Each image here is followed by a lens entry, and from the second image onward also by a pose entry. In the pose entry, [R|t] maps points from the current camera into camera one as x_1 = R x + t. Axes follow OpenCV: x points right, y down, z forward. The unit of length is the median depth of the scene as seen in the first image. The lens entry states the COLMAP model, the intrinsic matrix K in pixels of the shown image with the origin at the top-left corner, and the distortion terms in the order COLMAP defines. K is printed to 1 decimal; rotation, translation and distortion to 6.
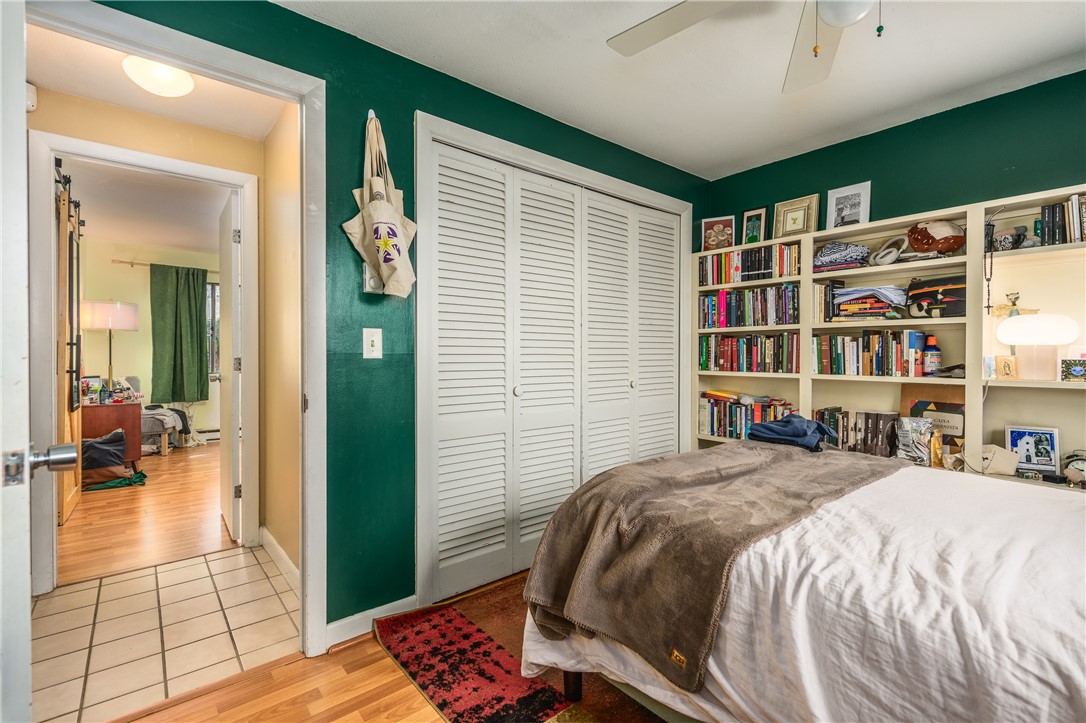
lens RADIAL K [[486.5, 0, 544.5], [0, 486.5, 357.6], [0, 0, 1]] dist [0.000033, -0.000180]
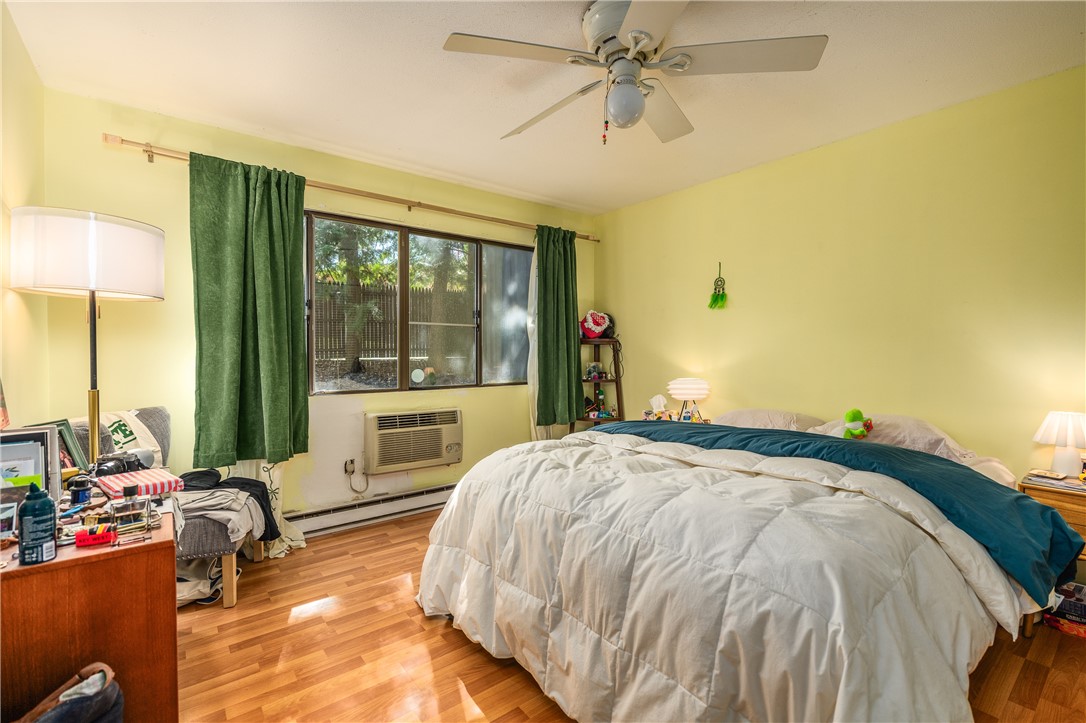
lens RADIAL K [[486.5, 0, 540.0], [0, 486.5, 359.7], [0, 0, 1]] dist [0.000033, -0.000180]
pose [[0.999106, -0.002802, -0.042172, -0.469726], [0.003035, 0.999980, 0.005458, -0.005810], [0.042156, -0.005581, 0.999095, 0.564761]]
